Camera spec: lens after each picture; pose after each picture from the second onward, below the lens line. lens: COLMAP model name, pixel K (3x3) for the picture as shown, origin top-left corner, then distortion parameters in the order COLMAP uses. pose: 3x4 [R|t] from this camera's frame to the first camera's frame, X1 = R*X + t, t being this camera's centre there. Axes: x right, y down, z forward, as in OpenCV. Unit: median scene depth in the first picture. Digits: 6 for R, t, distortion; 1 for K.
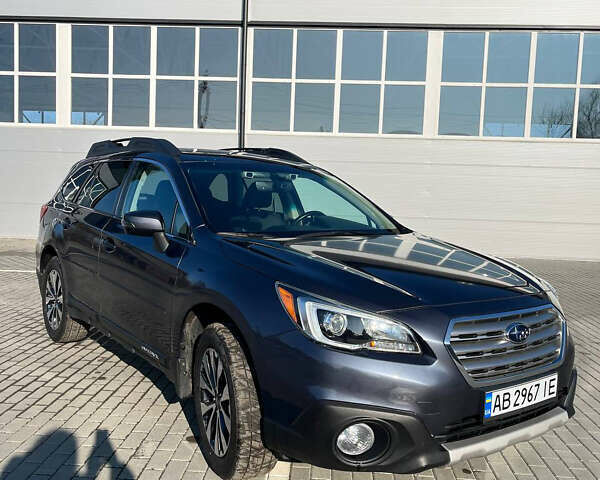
lens RADIAL K [[603.1, 0, 301.0], [0, 603.1, 240.7], [0, 0, 1]] dist [0.020160, 0.000000]
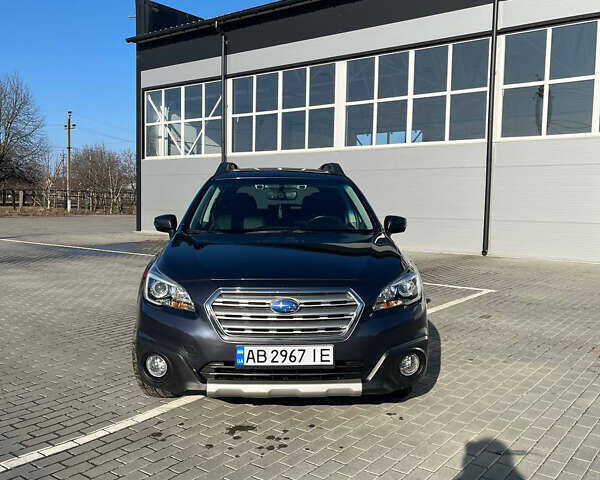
lens RADIAL K [[603.1, 0, 294.2], [0, 603.1, 237.2], [0, 0, 1]] dist [0.020160, 0.000000]
pose [[0.826913, 0.007634, -0.562278, 0.539886], [-0.022146, 0.999574, -0.018997, 0.016293], [0.561894, 0.028161, 0.826730, -0.015653]]
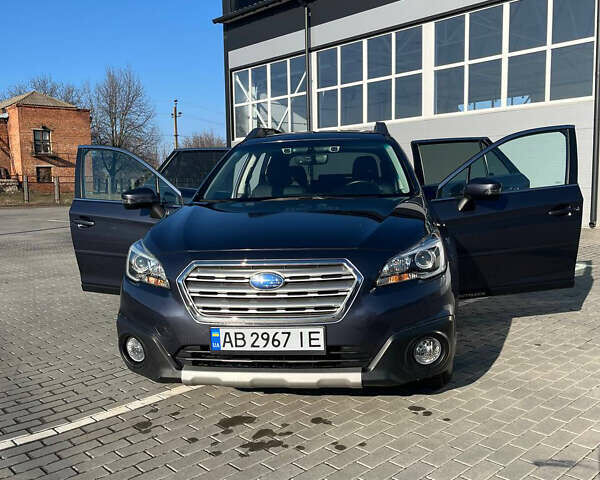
lens RADIAL K [[603.1, 0, 297.2], [0, 603.1, 242.4], [0, 0, 1]] dist [0.020160, 0.000000]
pose [[0.718051, 0.015983, -0.695807, 0.566696], [0.000523, 0.999724, 0.023504, 0.030000], [0.695990, -0.017241, 0.717844, 0.139096]]
